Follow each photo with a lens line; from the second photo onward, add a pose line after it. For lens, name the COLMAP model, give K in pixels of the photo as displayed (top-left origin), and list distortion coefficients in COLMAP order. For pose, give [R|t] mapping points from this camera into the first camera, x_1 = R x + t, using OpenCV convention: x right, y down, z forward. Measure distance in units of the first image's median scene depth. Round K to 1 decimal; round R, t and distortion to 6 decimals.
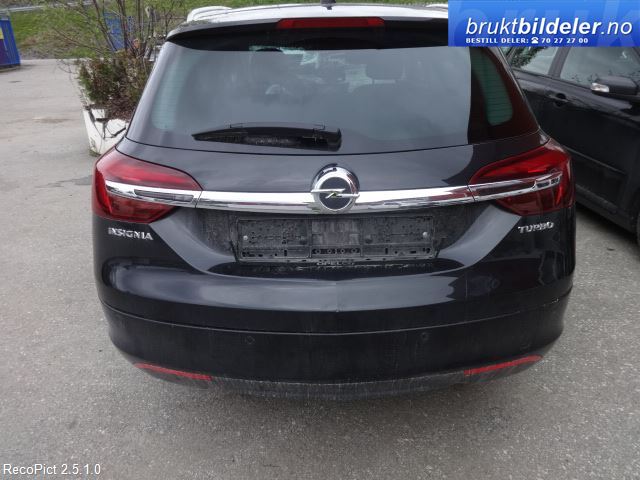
lens RADIAL K [[467.3, 0, 321.0], [0, 467.3, 238.5], [0, 0, 1]] dist [0.006523, 0.001271]
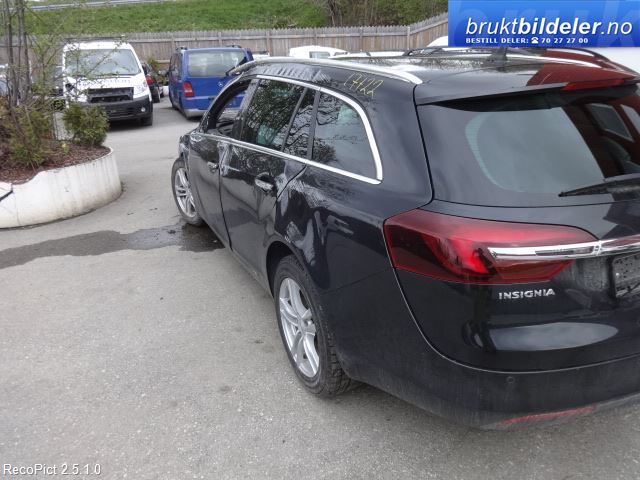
lens RADIAL K [[467.3, 0, 321.0], [0, 467.3, 240.8], [0, 0, 1]] dist [0.006523, 0.001271]
pose [[0.902407, -0.177504, 0.392625, -1.228069], [0.192847, 0.981229, 0.000370, -0.218522], [-0.385320, 0.075383, 0.919699, 0.215064]]
